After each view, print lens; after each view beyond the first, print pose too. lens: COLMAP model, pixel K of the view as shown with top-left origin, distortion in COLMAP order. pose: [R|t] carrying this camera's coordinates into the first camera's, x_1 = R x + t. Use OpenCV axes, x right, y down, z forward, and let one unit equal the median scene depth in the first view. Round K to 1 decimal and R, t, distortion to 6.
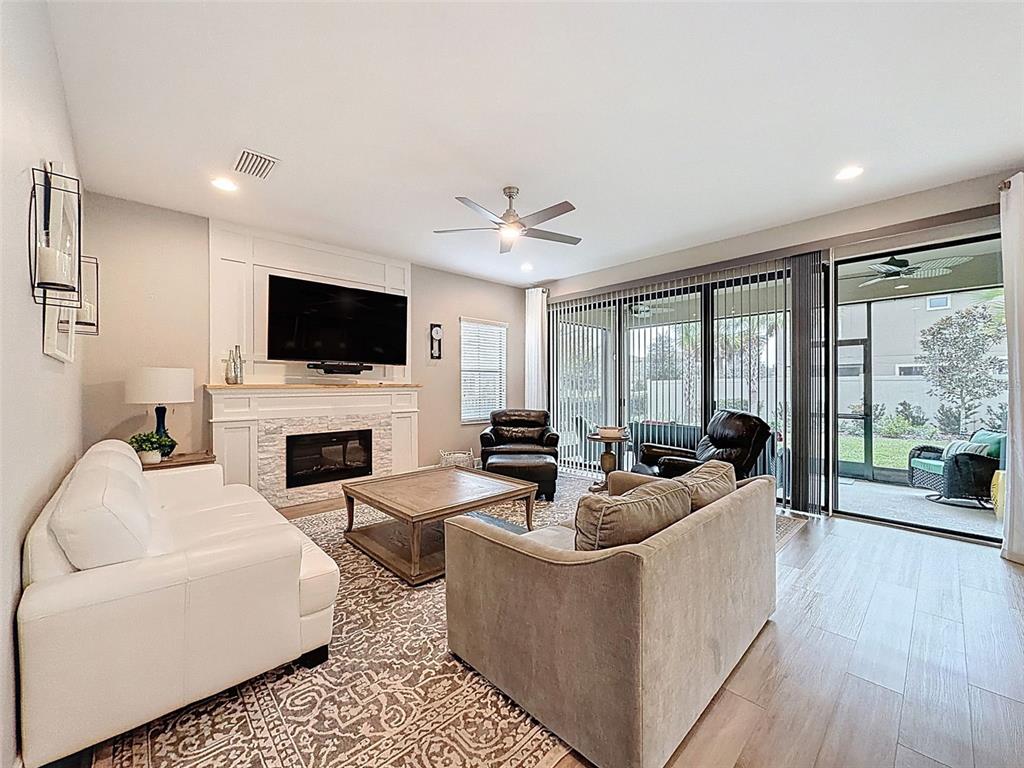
lens RADIAL K [[407.7, 0, 512.0], [0, 407.7, 384.0], [0, 0, 1]] dist [0.000520, 0.000342]
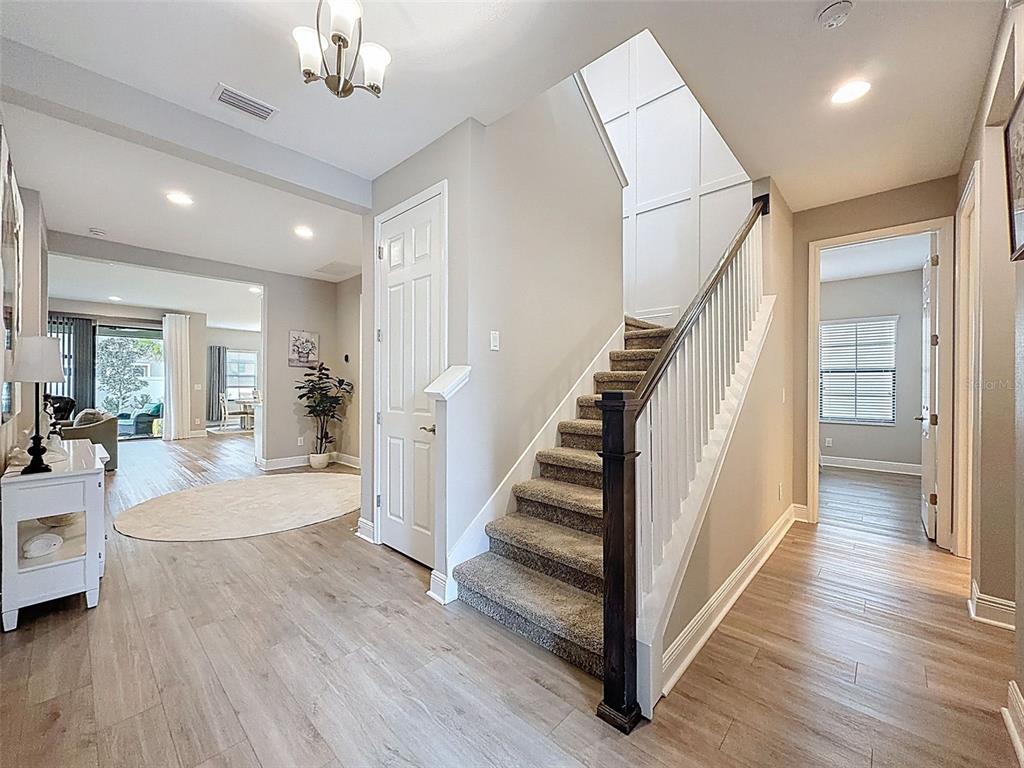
lens RADIAL K [[407.7, 0, 512.0], [0, 407.7, 384.0], [0, 0, 1]] dist [0.000520, 0.000342]
pose [[-0.068389, 0.003925, 0.997651, -1.133476], [-0.007281, 0.999964, -0.004433, 0.003582], [-0.997632, -0.007567, -0.068358, -0.780519]]
